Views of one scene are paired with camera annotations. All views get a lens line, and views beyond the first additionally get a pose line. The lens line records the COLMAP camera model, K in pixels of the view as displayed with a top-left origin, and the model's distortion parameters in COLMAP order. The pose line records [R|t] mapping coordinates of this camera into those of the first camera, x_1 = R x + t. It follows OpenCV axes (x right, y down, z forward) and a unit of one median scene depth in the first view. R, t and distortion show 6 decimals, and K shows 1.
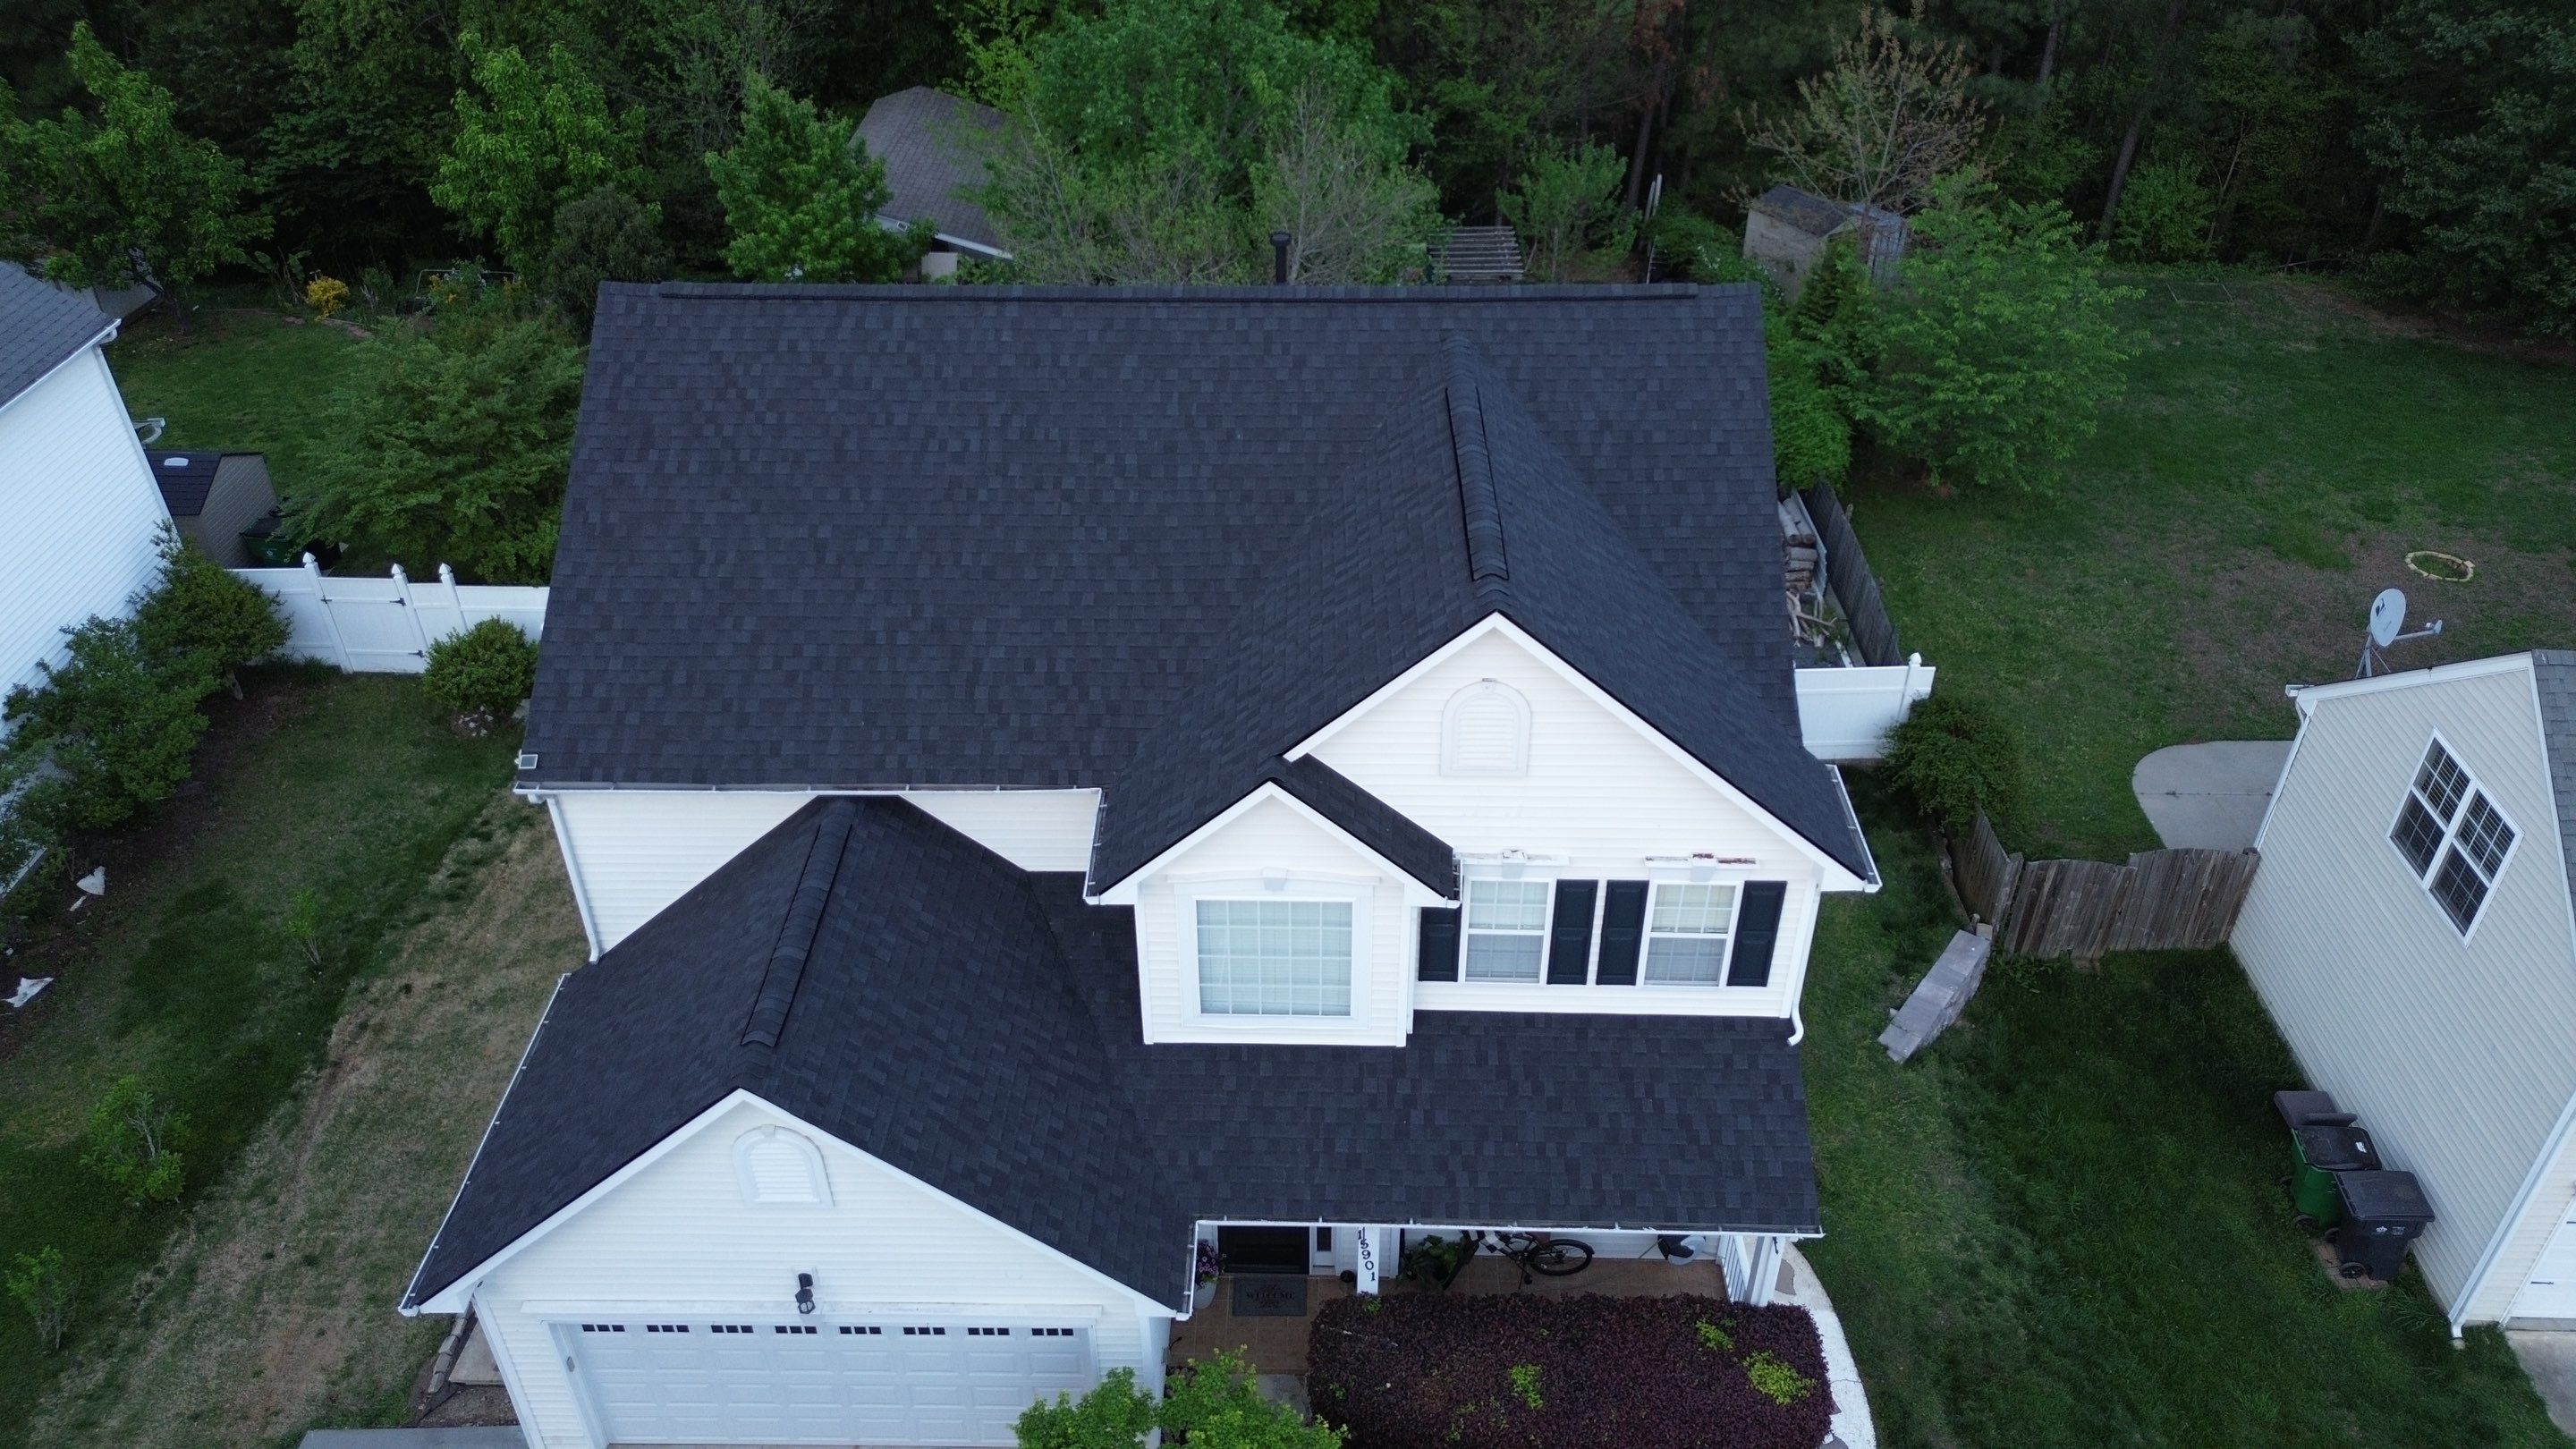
lens RADIAL K [[1809.0, 0, 1280.8], [0, 1809.0, 715.4], [0, 0, 1]] dist [0.059168, -0.053561]
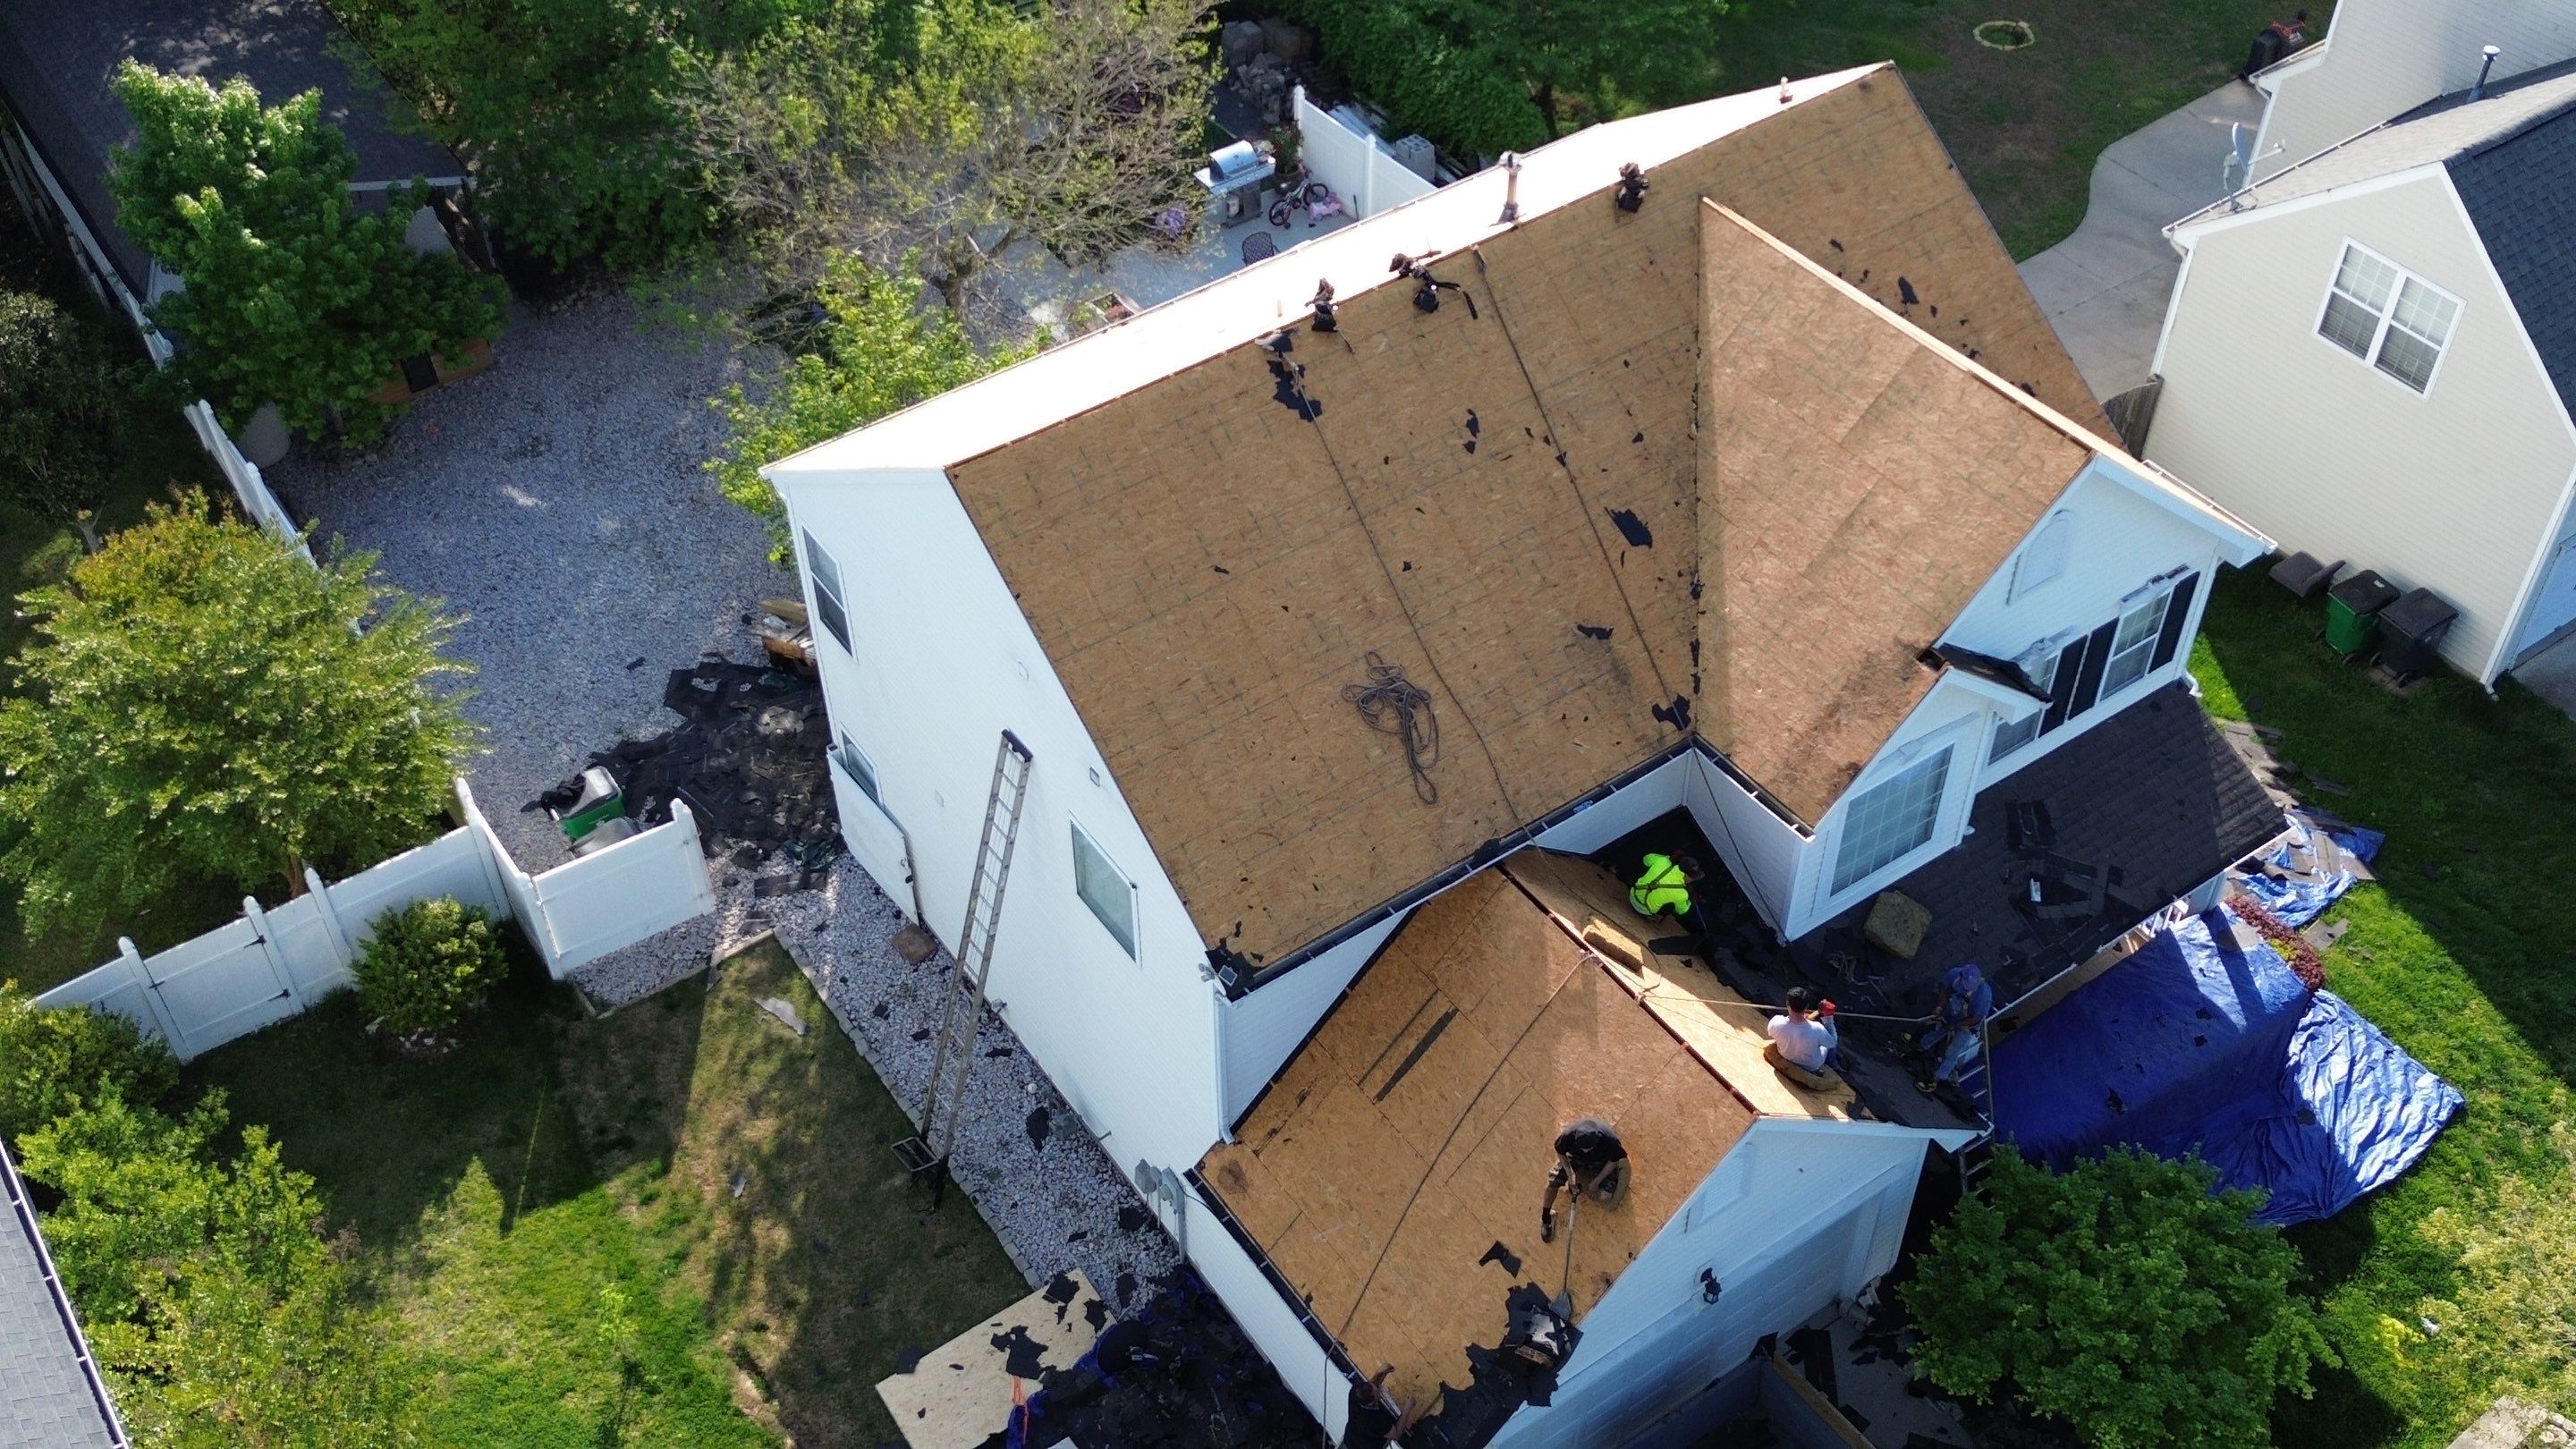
lens RADIAL K [[2585.4, 0, 1292.1], [0, 2585.4, 731.9], [0, 0, 1]] dist [0.048295, 0.000000]
pose [[0.802306, -0.414906, 0.429136, -0.821278], [0.345373, 0.909034, 0.233185, -0.349284], [-0.486849, -0.038873, 0.872621, -0.166658]]
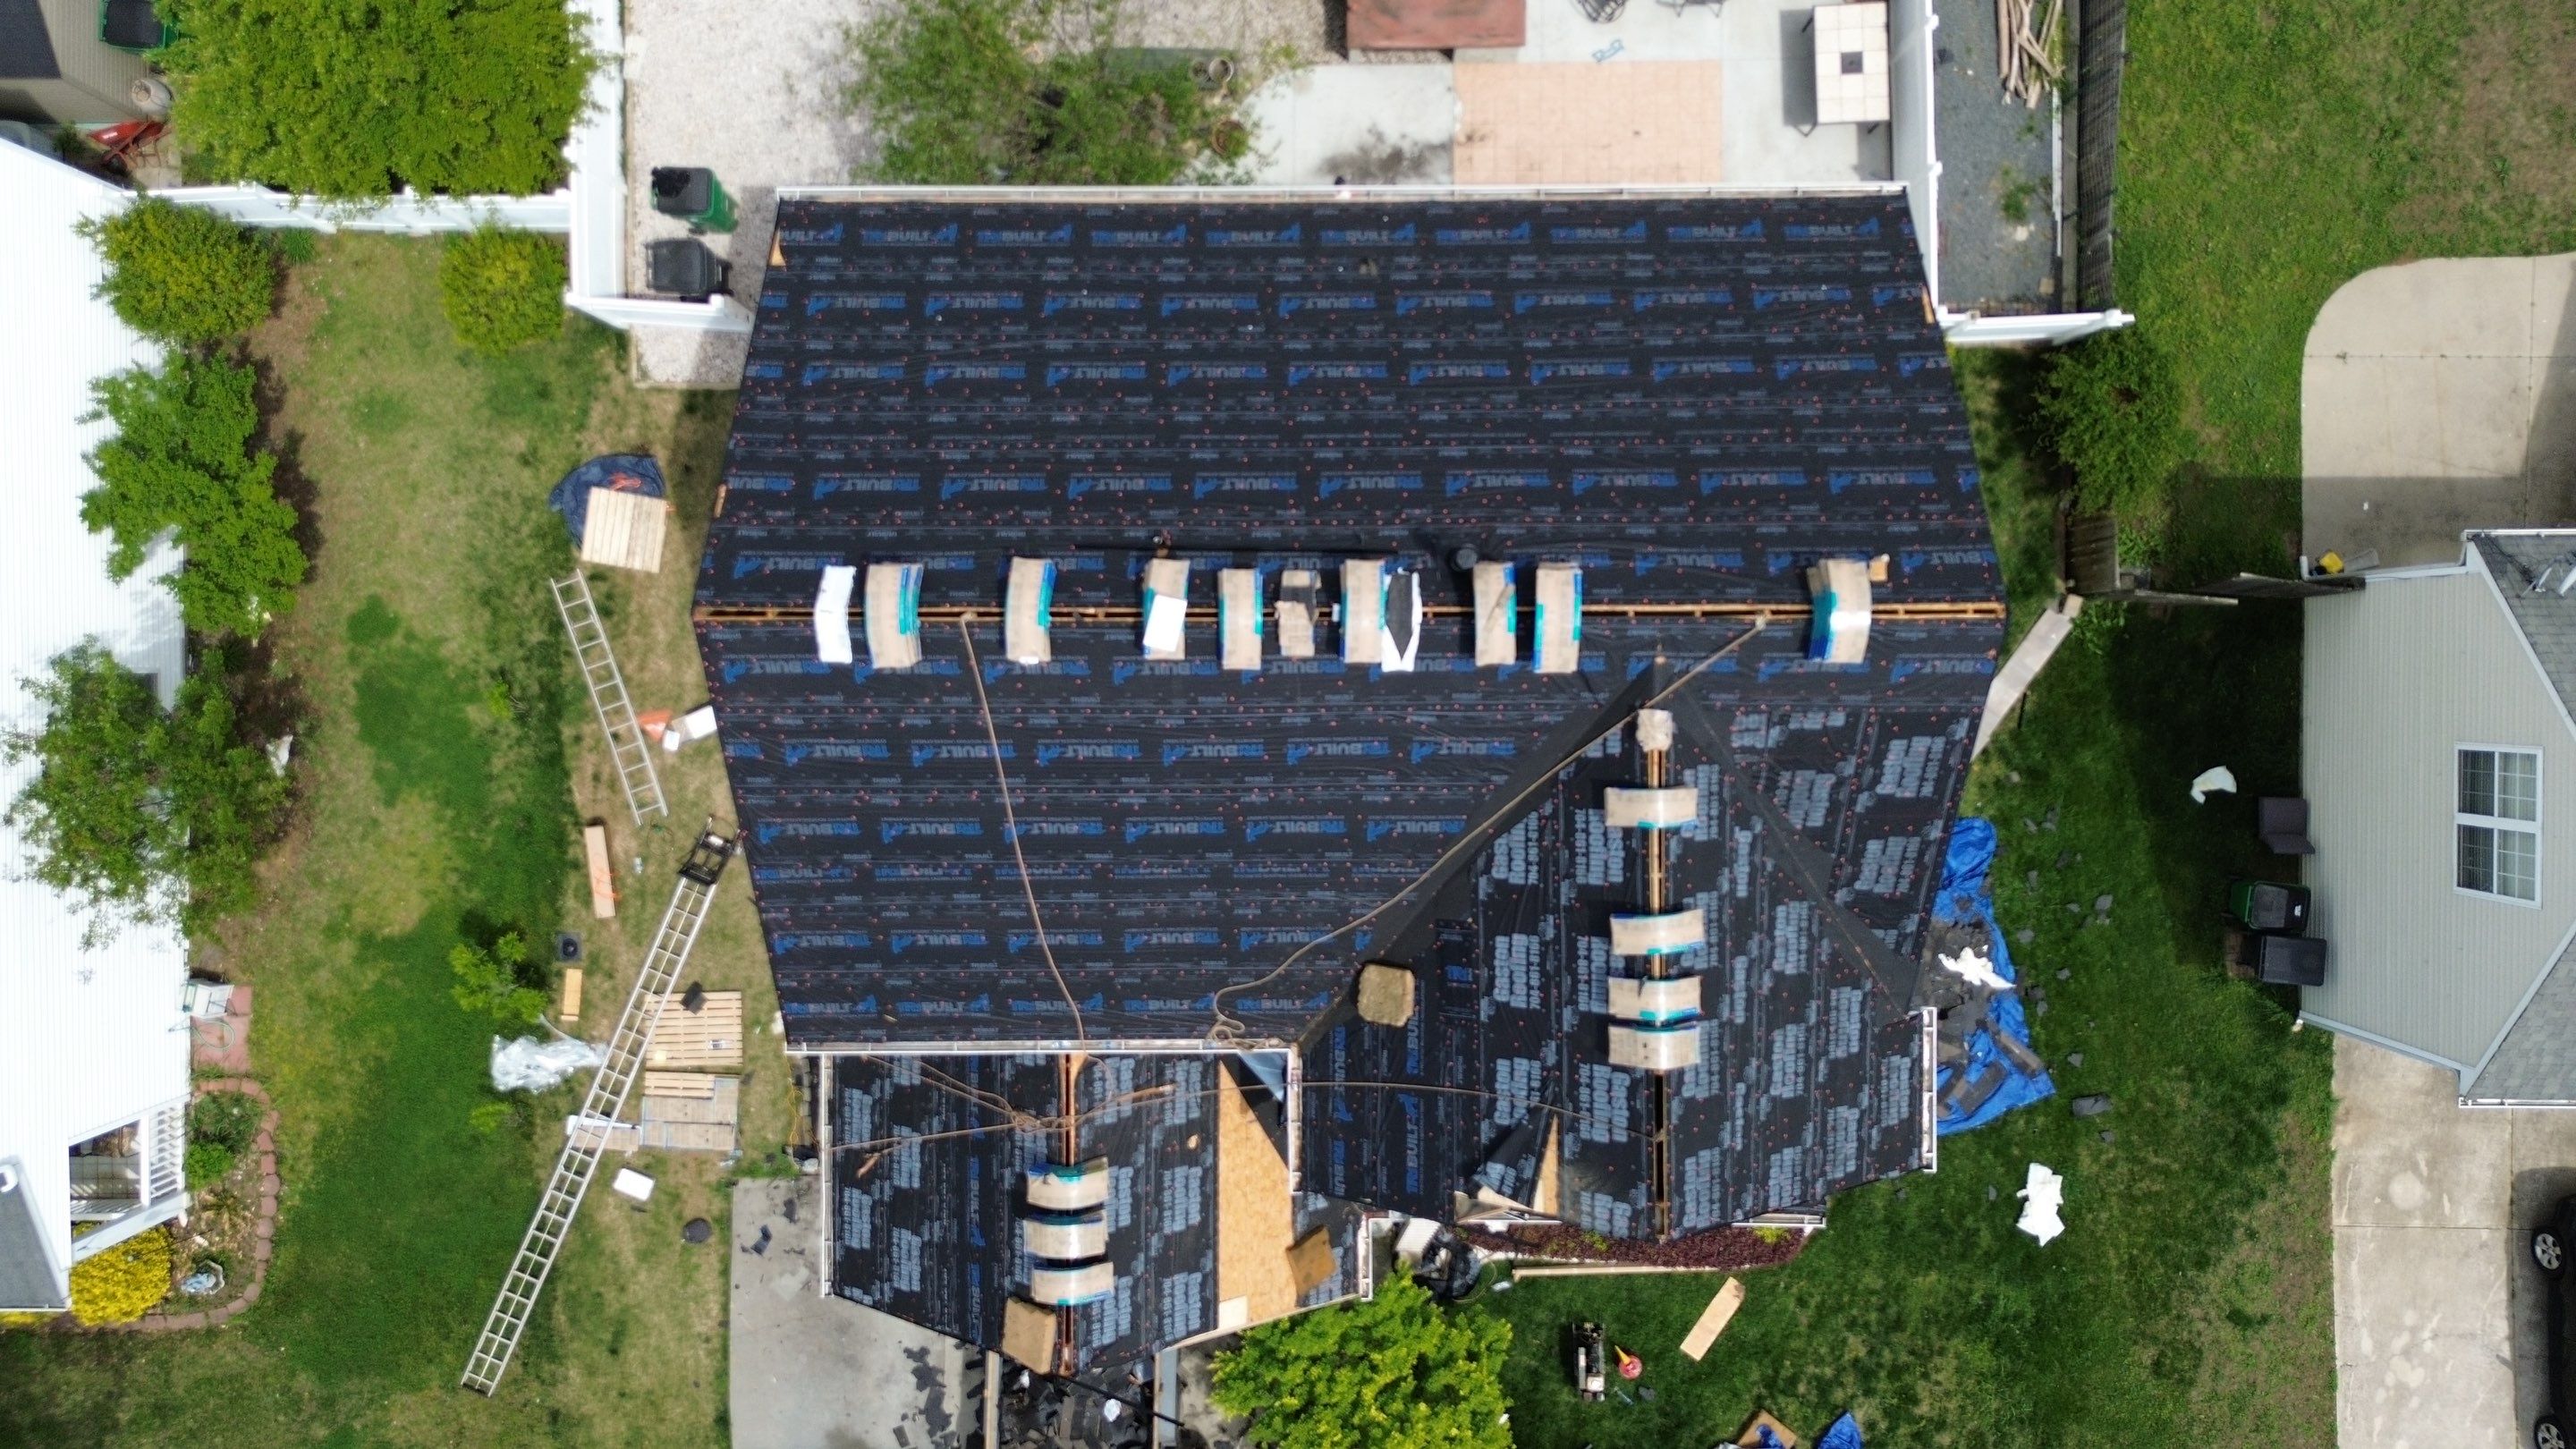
lens RADIAL K [[1809.0, 0, 1280.6], [0, 1809.0, 713.6], [0, 0, 1]] dist [0.059168, -0.053561]
pose [[0.999741, -0.022064, -0.005570, -0.083232], [0.017089, 0.566266, 0.824045, -0.915850], [-0.015028, -0.823927, 0.566497, 0.459285]]
